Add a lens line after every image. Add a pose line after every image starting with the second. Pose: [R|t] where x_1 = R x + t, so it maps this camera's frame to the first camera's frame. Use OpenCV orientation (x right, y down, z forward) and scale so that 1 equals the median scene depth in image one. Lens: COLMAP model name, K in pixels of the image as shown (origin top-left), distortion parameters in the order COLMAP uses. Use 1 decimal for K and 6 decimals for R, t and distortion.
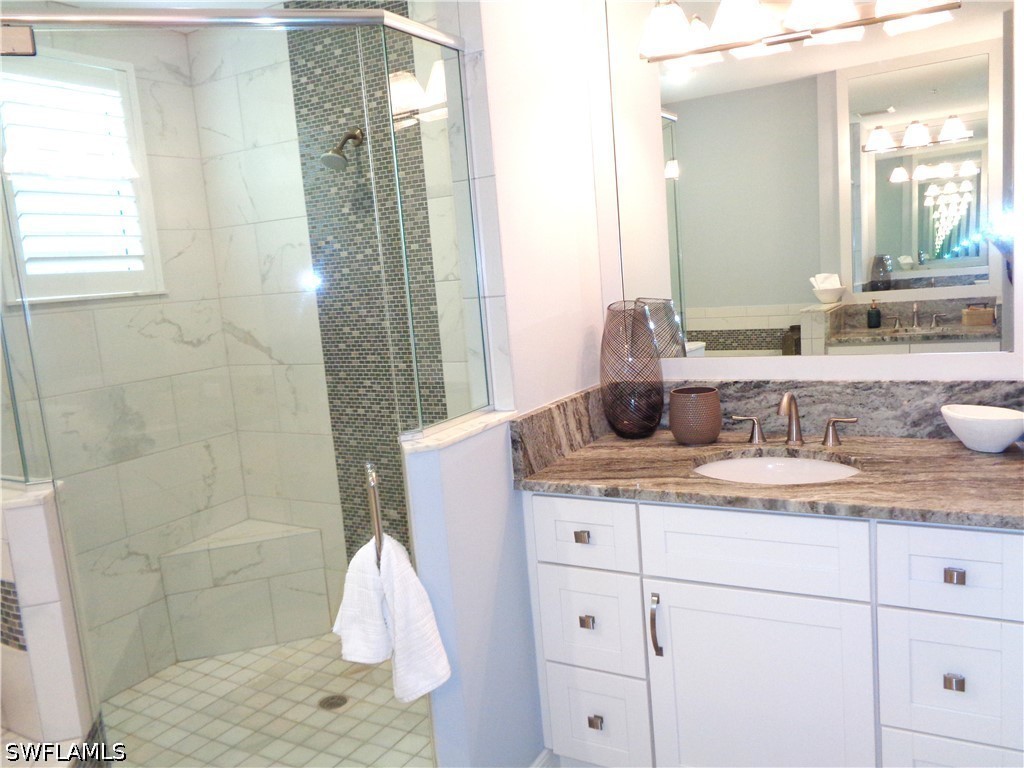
lens RADIAL K [[811.5, 0, 513.5], [0, 811.5, 386.3], [0, 0, 1]] dist [0.001325, -0.005064]
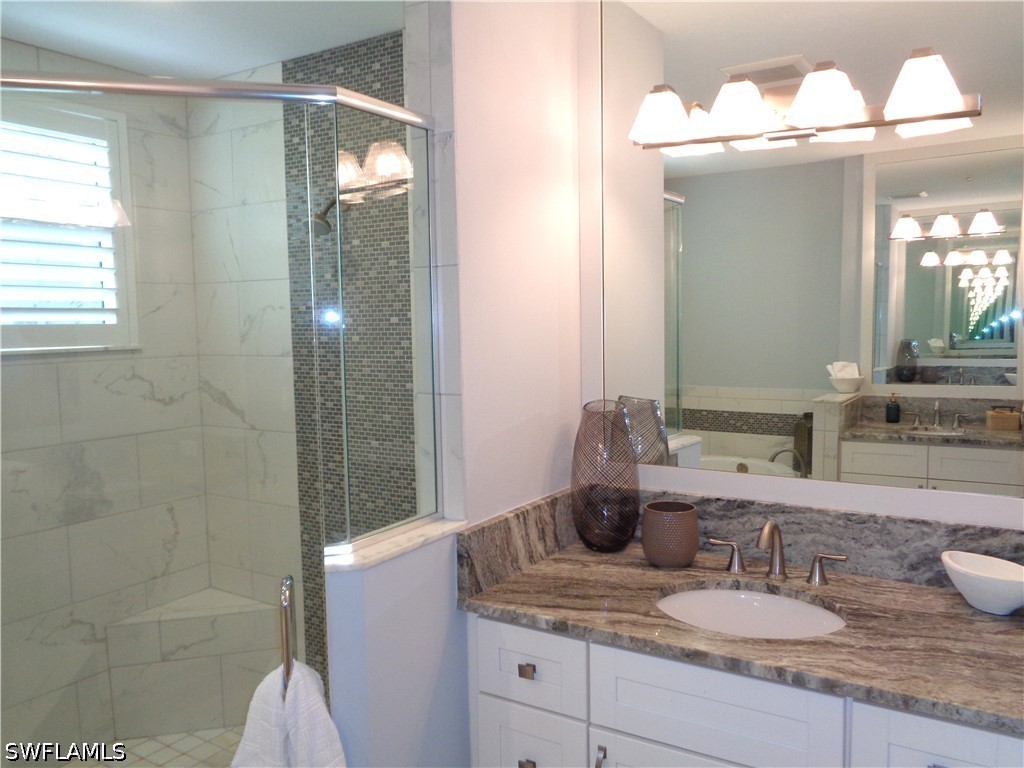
lens RADIAL K [[811.5, 0, 513.5], [0, 811.5, 386.3], [0, 0, 1]] dist [0.001325, -0.005064]
pose [[0.997180, 0.066394, -0.034980, 0.055059], [-0.068273, 0.996117, -0.055586, -0.051649], [0.031154, 0.057818, 0.997841, 0.063132]]
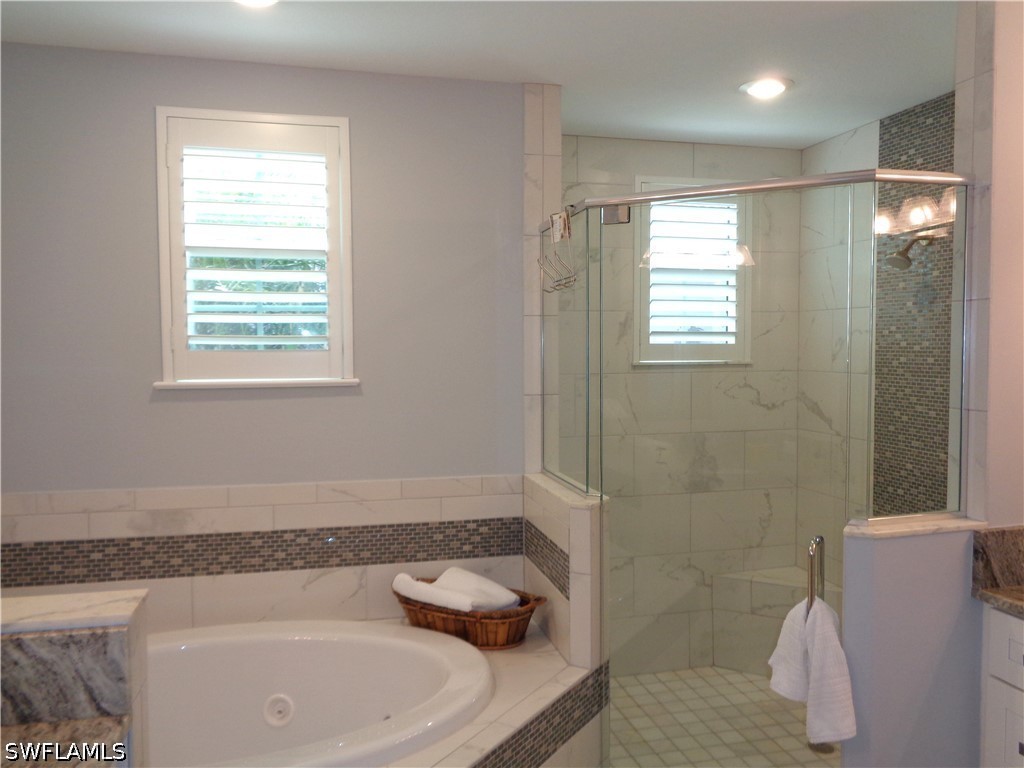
lens RADIAL K [[811.5, 0, 513.5], [0, 811.5, 386.3], [0, 0, 1]] dist [0.001325, -0.005064]
pose [[0.697335, 0.113537, -0.707696, 0.208186], [-0.151492, 0.988415, 0.009300, -0.041953], [0.700553, 0.100725, 0.706456, -0.117780]]
